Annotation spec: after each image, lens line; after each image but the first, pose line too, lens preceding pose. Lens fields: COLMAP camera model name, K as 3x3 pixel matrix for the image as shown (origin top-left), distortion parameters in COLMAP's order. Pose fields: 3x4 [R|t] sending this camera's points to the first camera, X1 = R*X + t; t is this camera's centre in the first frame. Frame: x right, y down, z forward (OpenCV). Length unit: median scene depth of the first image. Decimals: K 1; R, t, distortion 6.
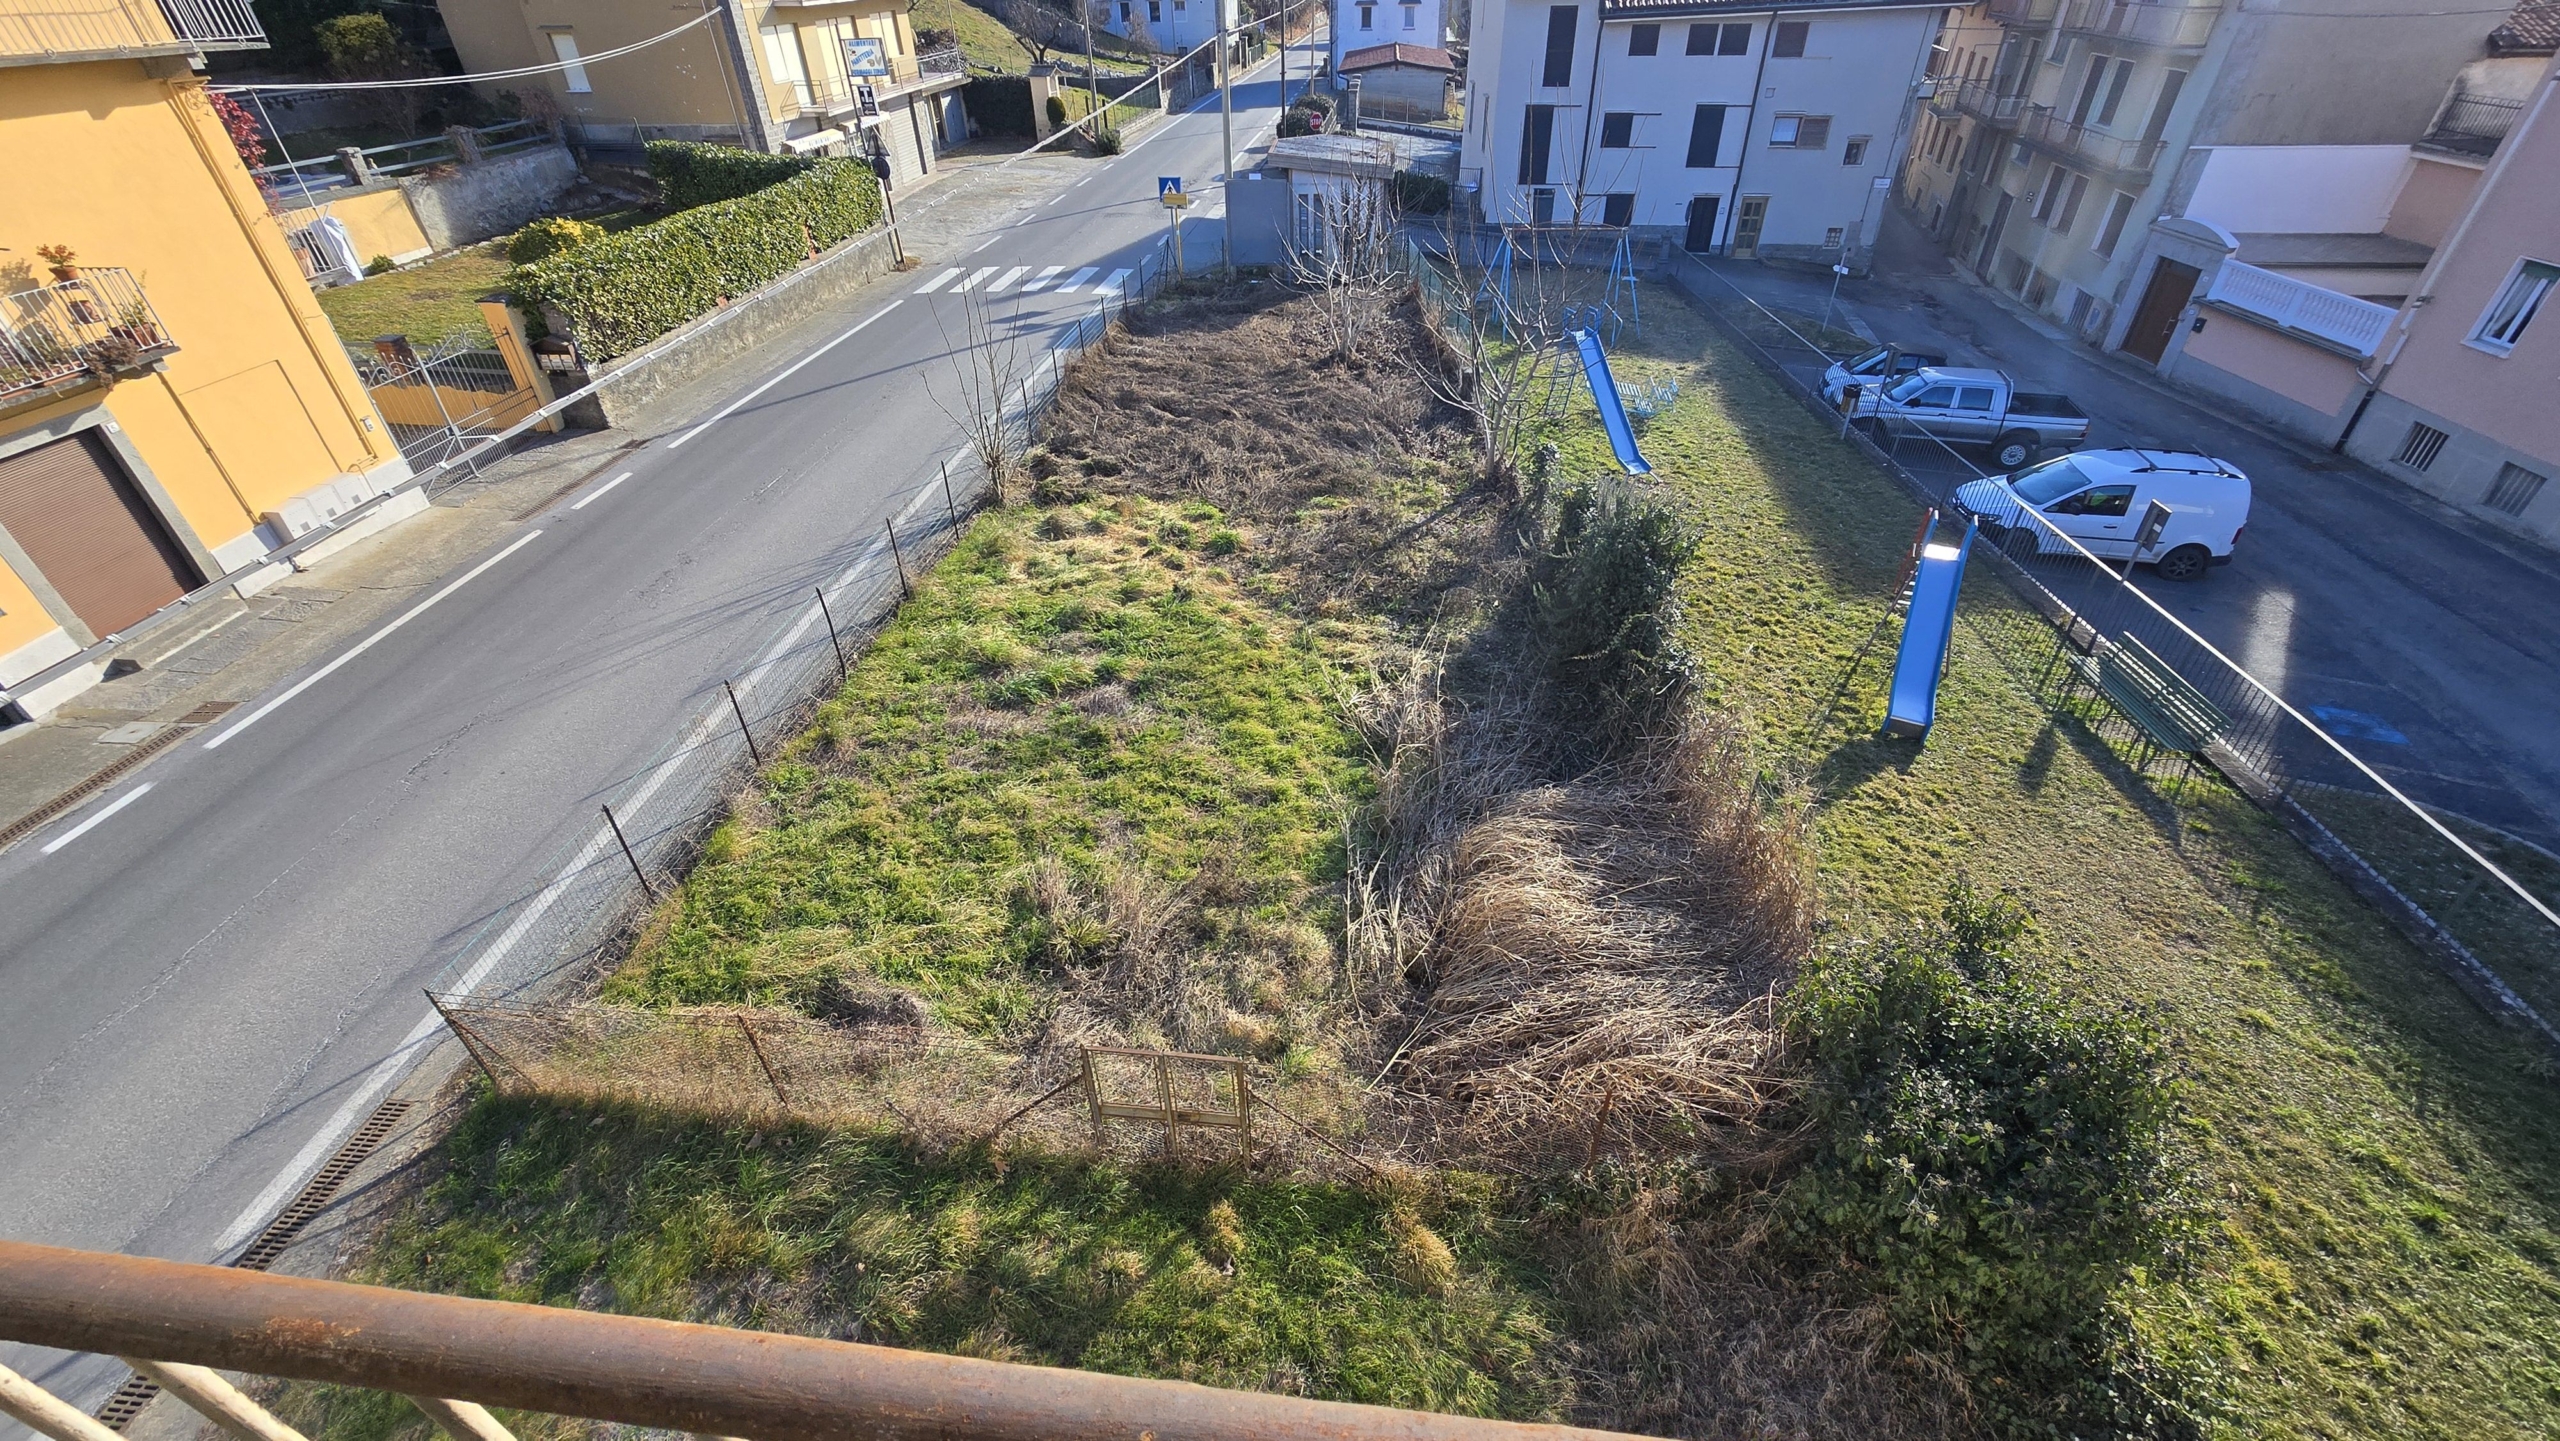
lens RADIAL K [[1045.9, 0, 1293.5], [0, 1045.9, 693.6], [0, 0, 1]] dist [0.001900, 0.000093]
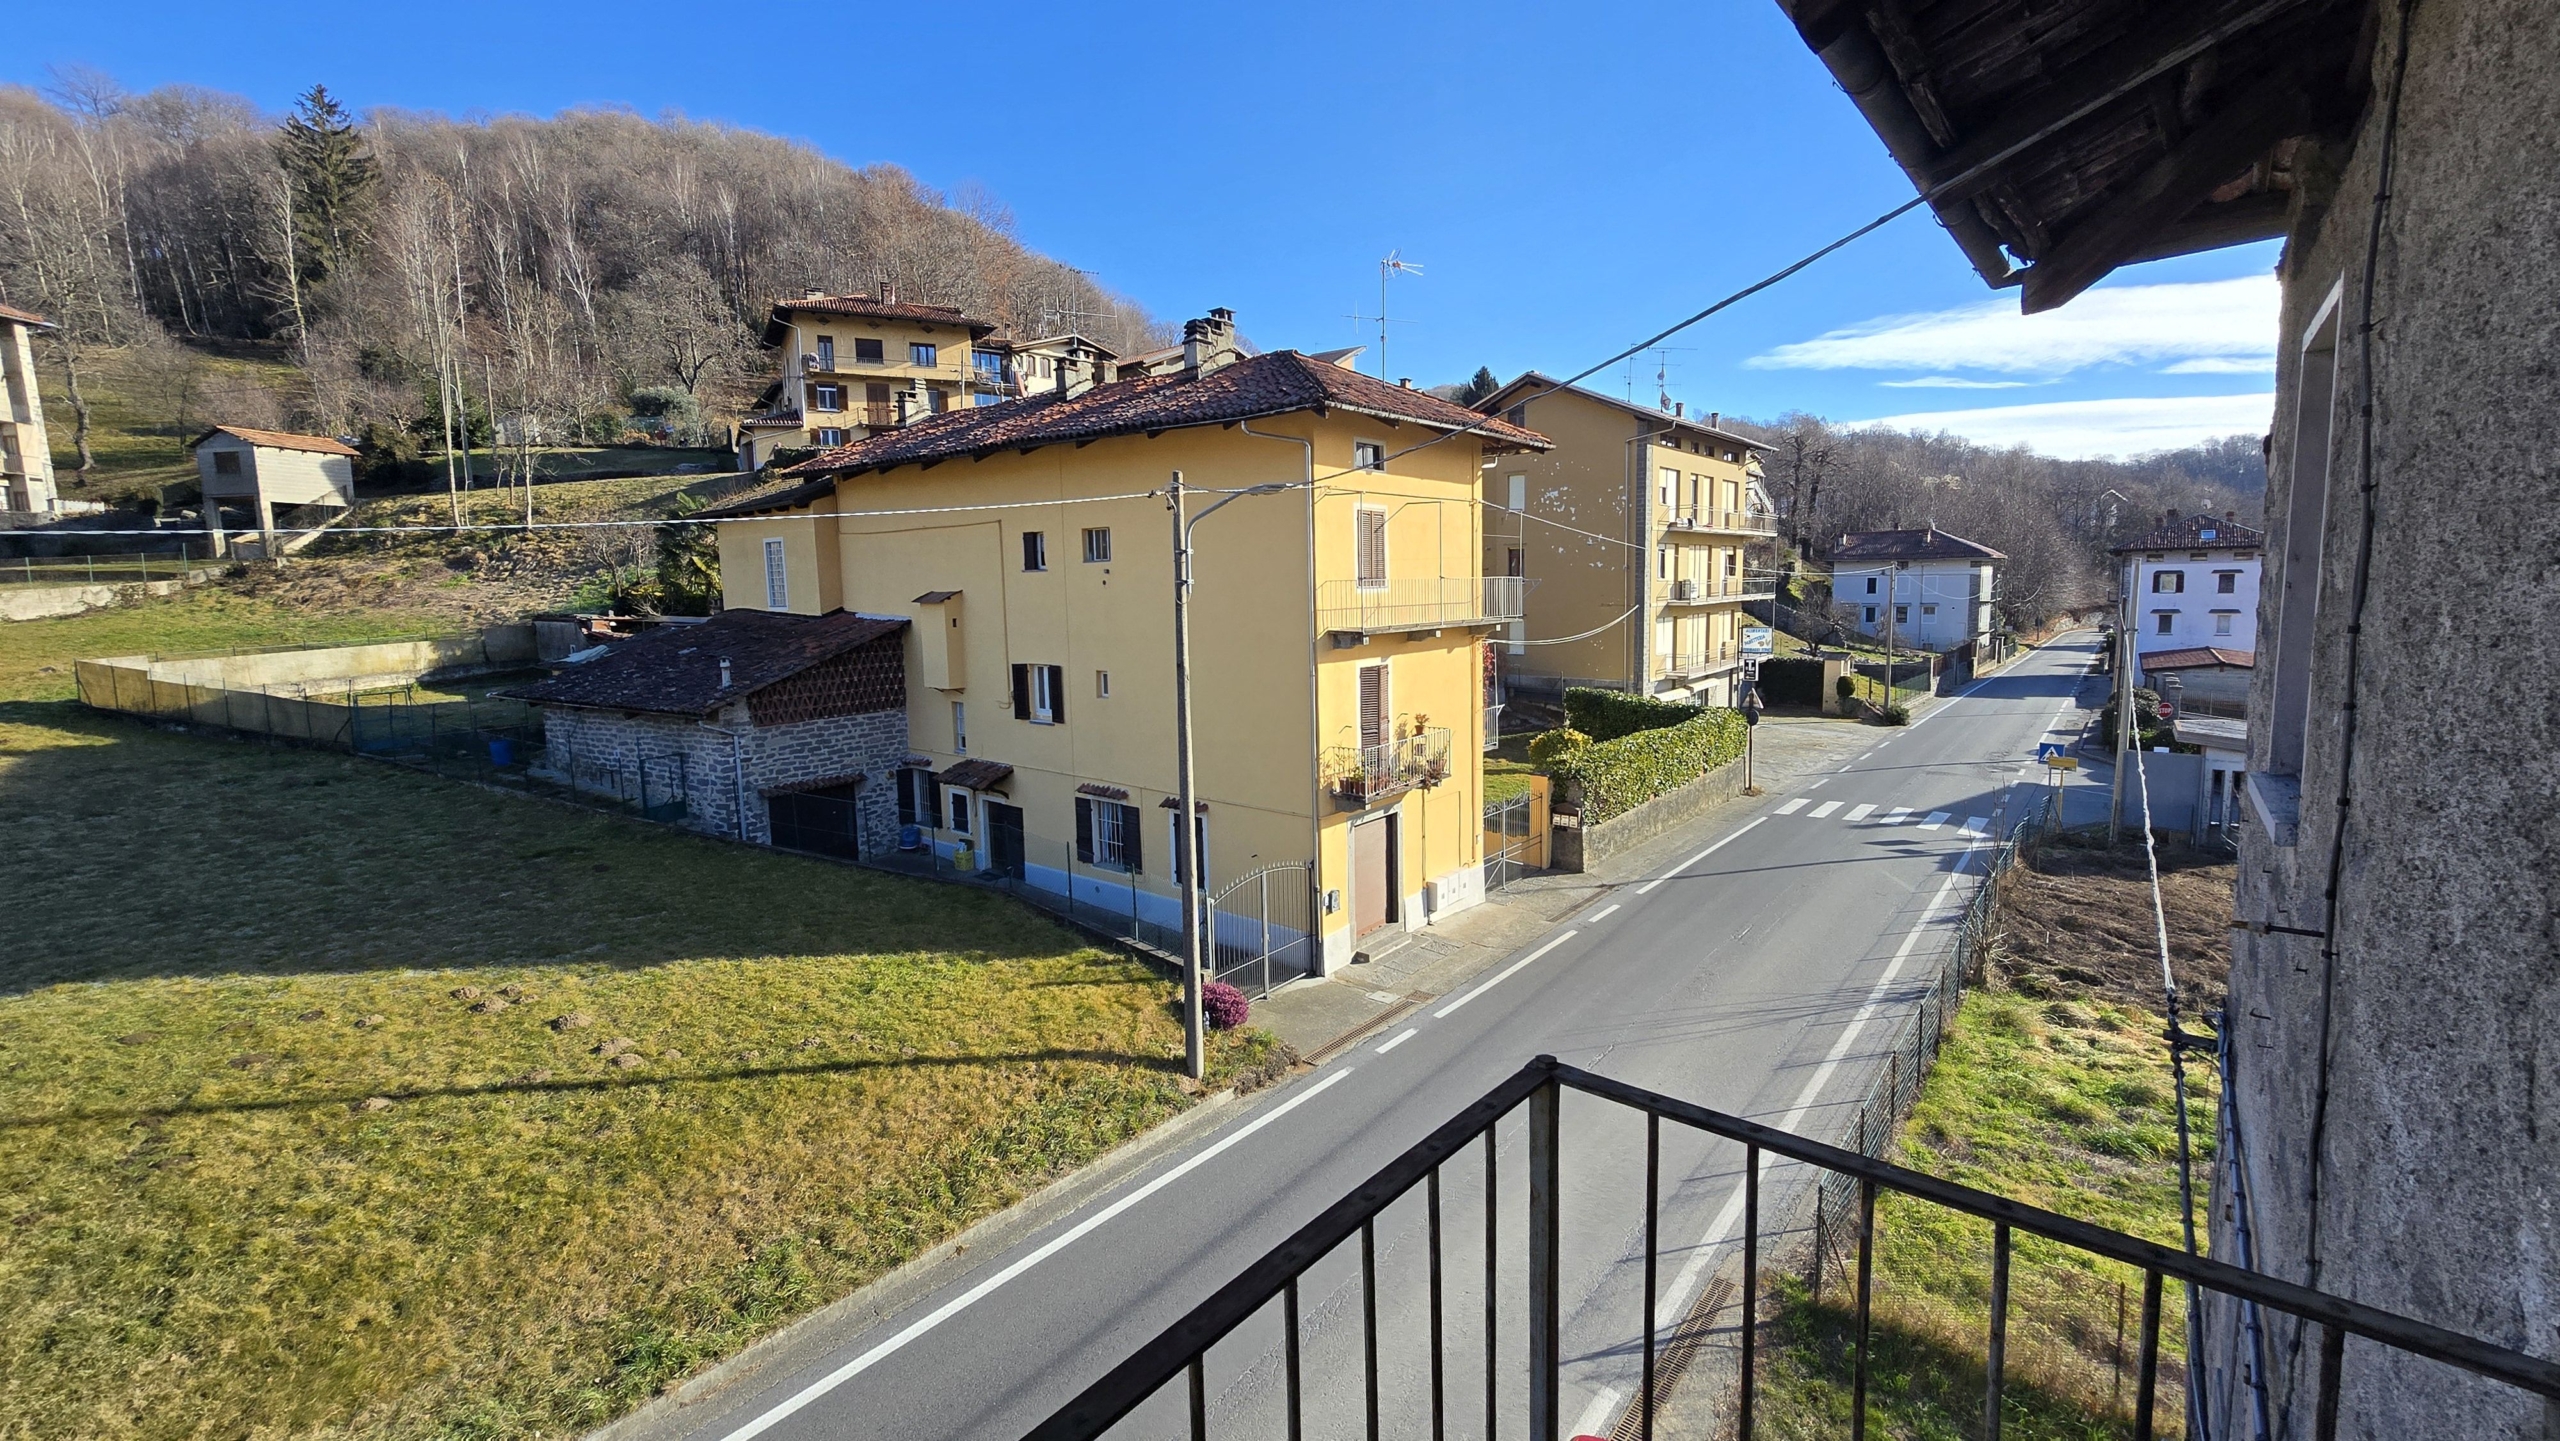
lens RADIAL K [[1051.3, 0, 1274.8], [0, 1051.3, 693.9], [0, 0, 1]] dist [-0.002709, -0.000200]
pose [[0.827385, 0.058498, -0.558580, -0.279049], [-0.319113, 0.867389, -0.381841, 0.195772], [0.462169, 0.494180, 0.736333, -0.281315]]
